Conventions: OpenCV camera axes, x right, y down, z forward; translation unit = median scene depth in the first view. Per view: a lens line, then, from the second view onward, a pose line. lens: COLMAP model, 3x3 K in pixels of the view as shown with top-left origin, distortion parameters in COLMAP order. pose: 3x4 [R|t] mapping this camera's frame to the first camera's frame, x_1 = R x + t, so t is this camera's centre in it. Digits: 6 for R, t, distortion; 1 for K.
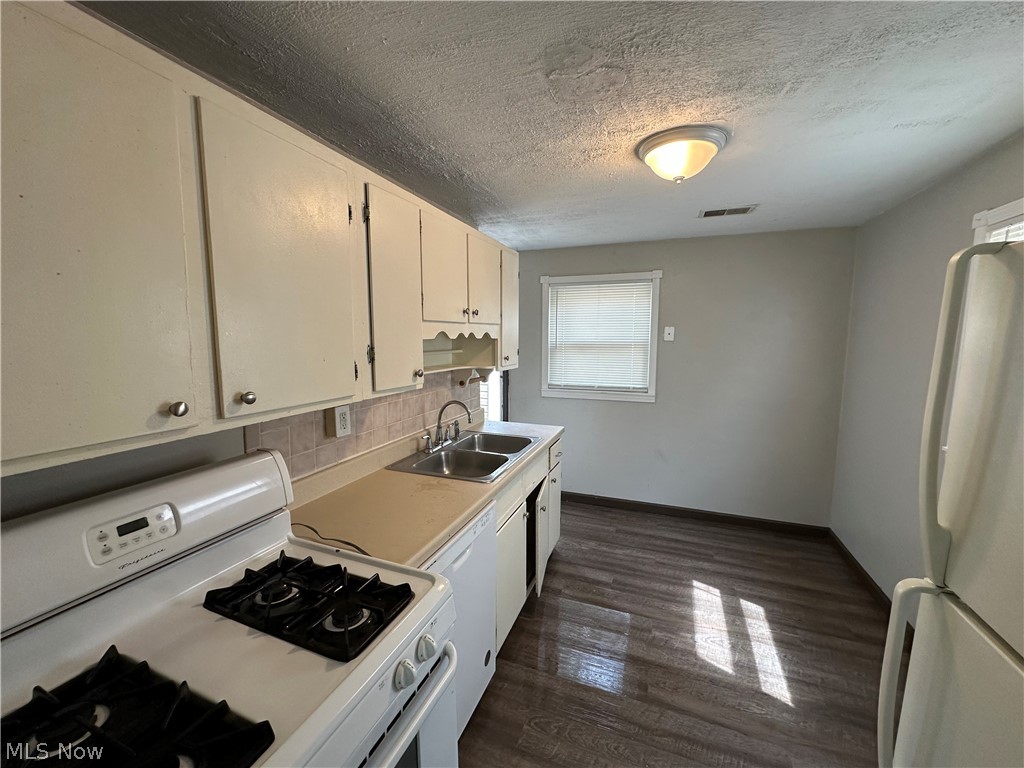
lens RADIAL K [[407.2, 0, 512.0], [0, 407.2, 384.0], [0, 0, 1]] dist [0.000825, 0.000017]
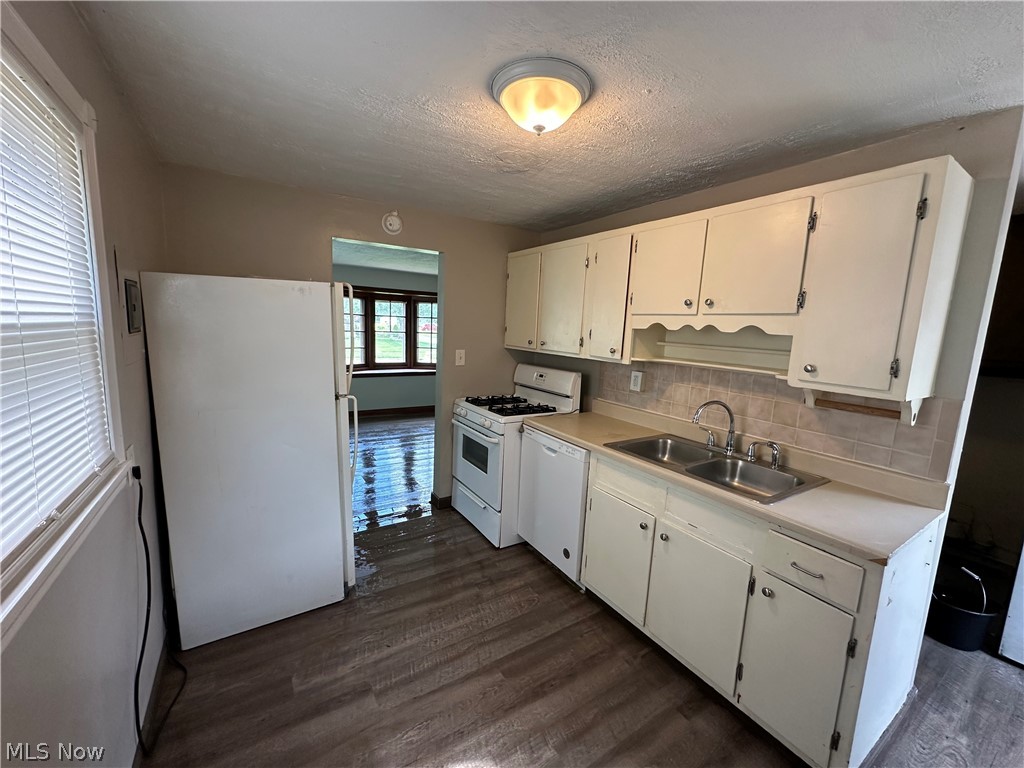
lens RADIAL K [[407.2, 0, 512.0], [0, 407.2, 384.0], [0, 0, 1]] dist [0.000825, 0.000017]
pose [[-0.592475, 0.084444, -0.801151, 1.025735], [-0.144341, 0.967270, 0.208699, -0.143225], [0.792552, 0.239288, -0.560895, 1.367352]]
